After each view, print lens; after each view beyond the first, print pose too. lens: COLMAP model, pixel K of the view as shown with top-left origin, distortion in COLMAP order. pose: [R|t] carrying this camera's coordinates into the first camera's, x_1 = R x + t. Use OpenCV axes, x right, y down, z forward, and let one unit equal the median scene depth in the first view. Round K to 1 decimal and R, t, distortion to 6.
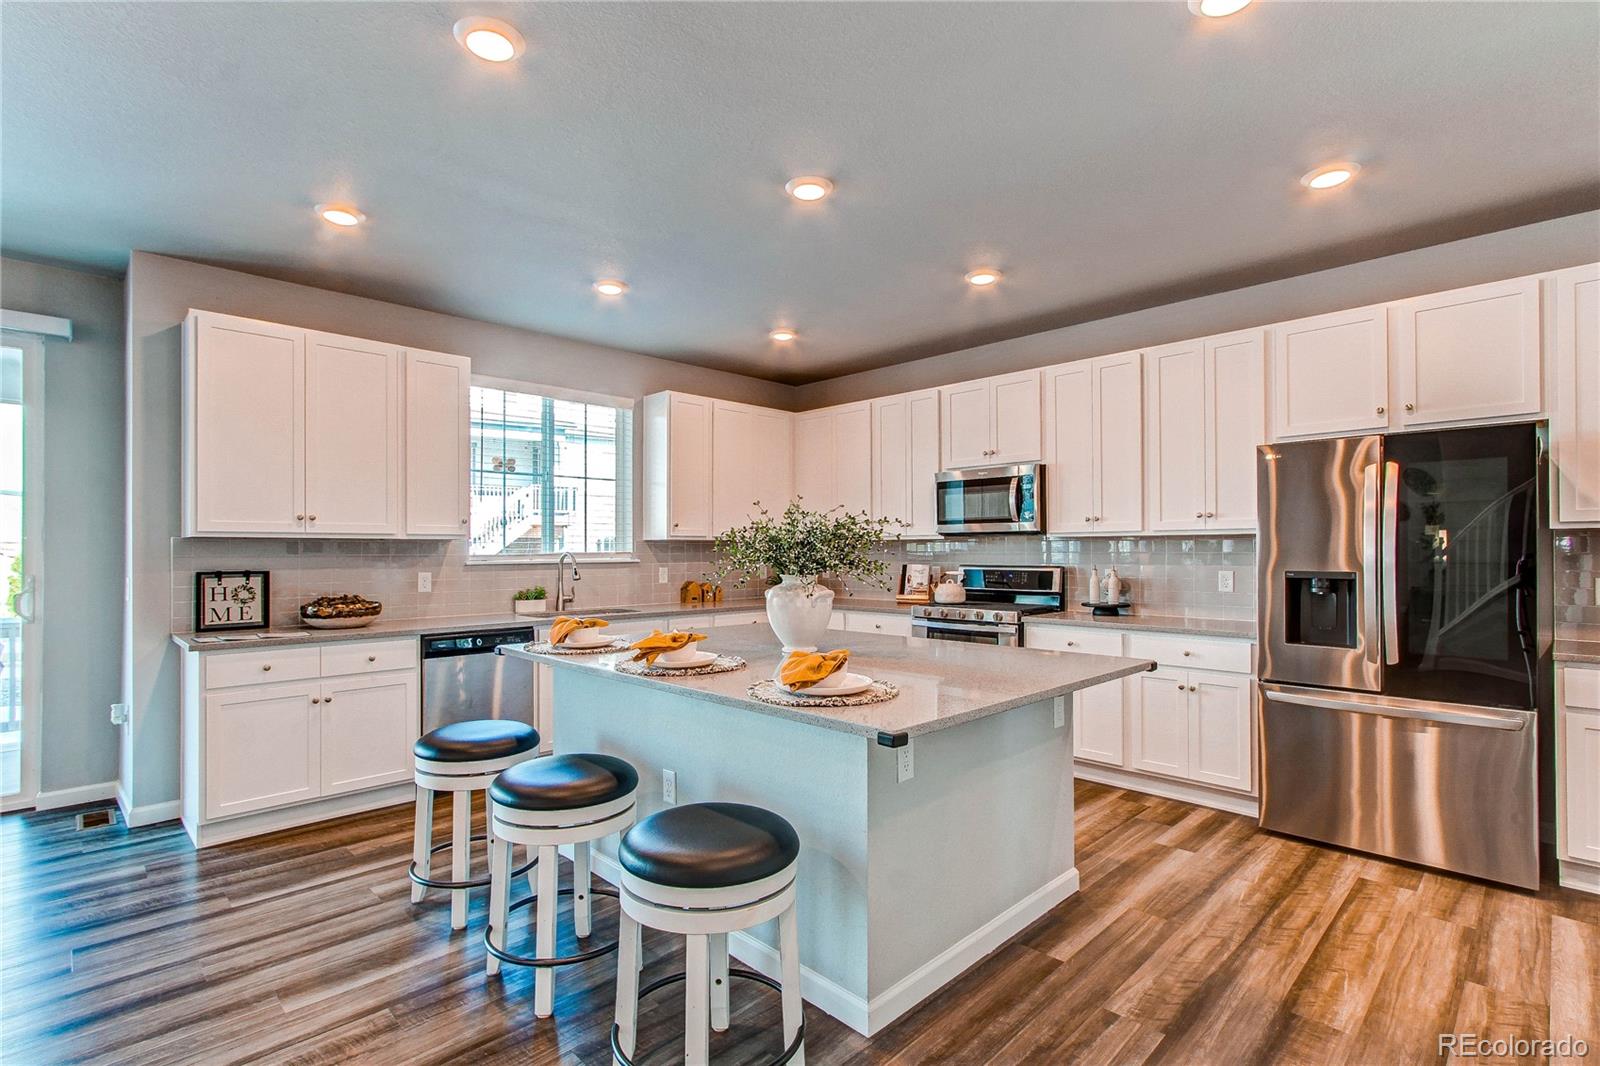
lens RADIAL K [[752.6, 0, 795.7], [0, 752.6, 546.4], [0, 0, 1]] dist [0.001156, 0.000337]
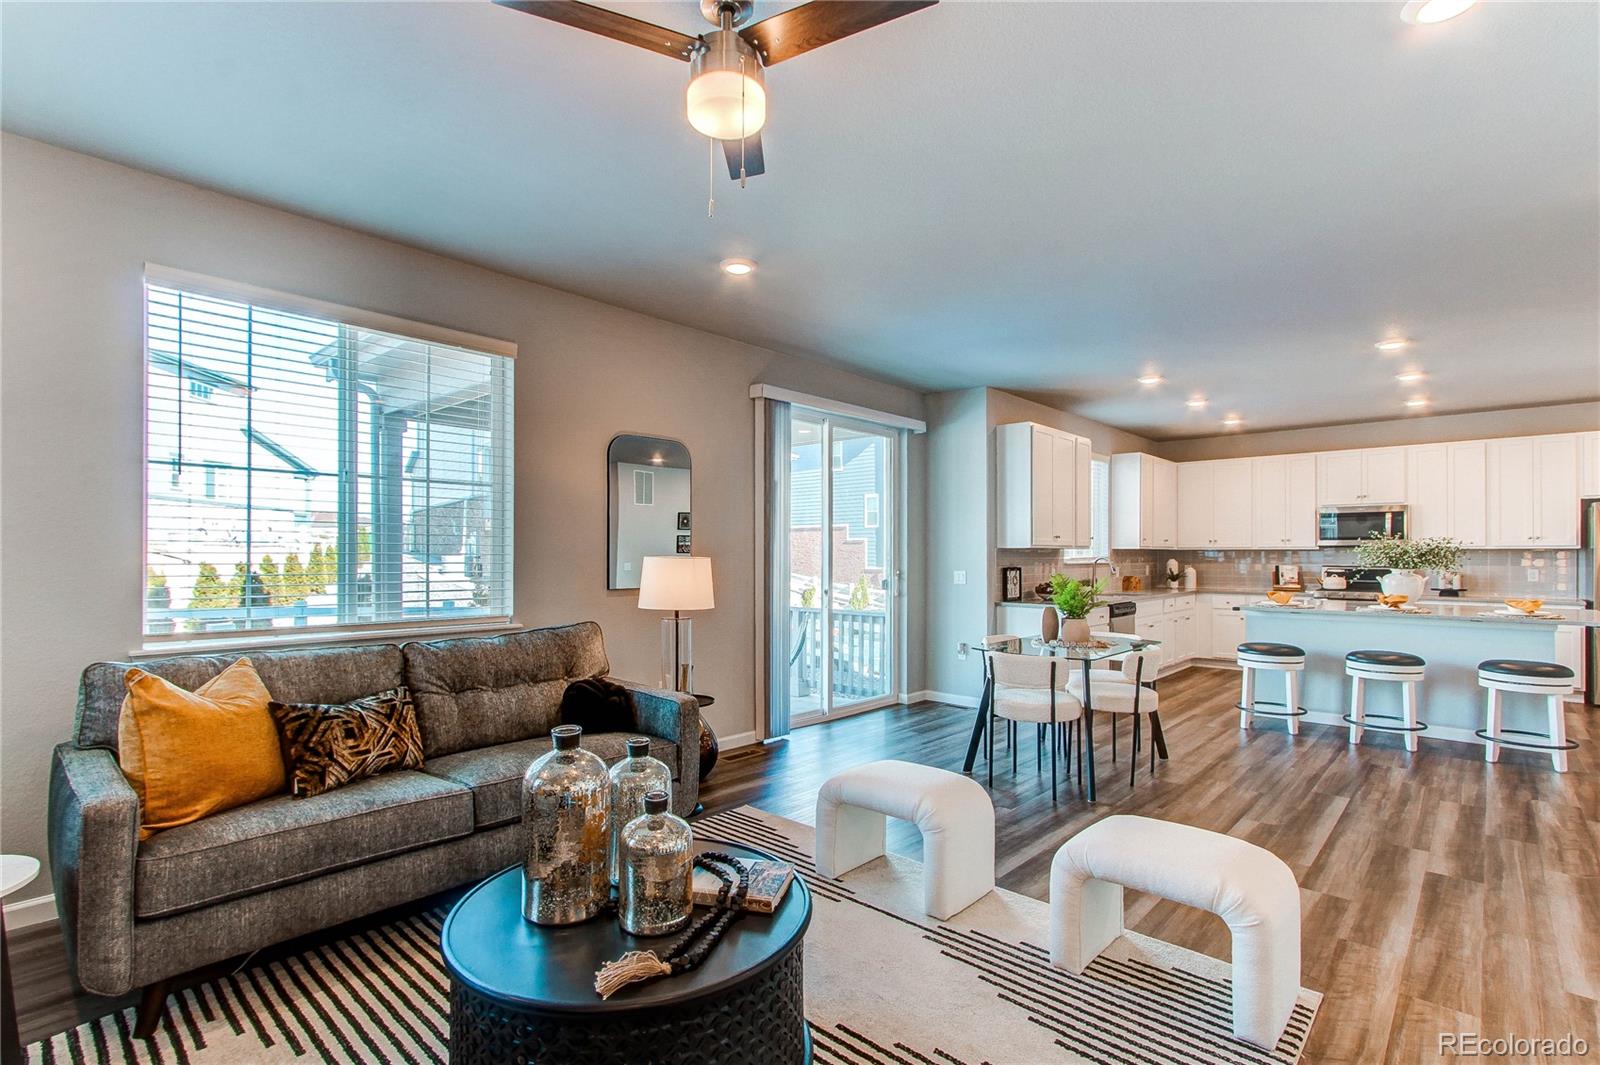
lens RADIAL K [[750.1, 0, 794.5], [0, 750.1, 551.2], [0, 0, 1]] dist [-0.002188, 0.001353]
pose [[0.999176, 0.005065, 0.040280, -1.304568], [-0.005138, 0.999985, 0.001709, -0.003754], [-0.040270, -0.001915, 0.999187, -0.706634]]
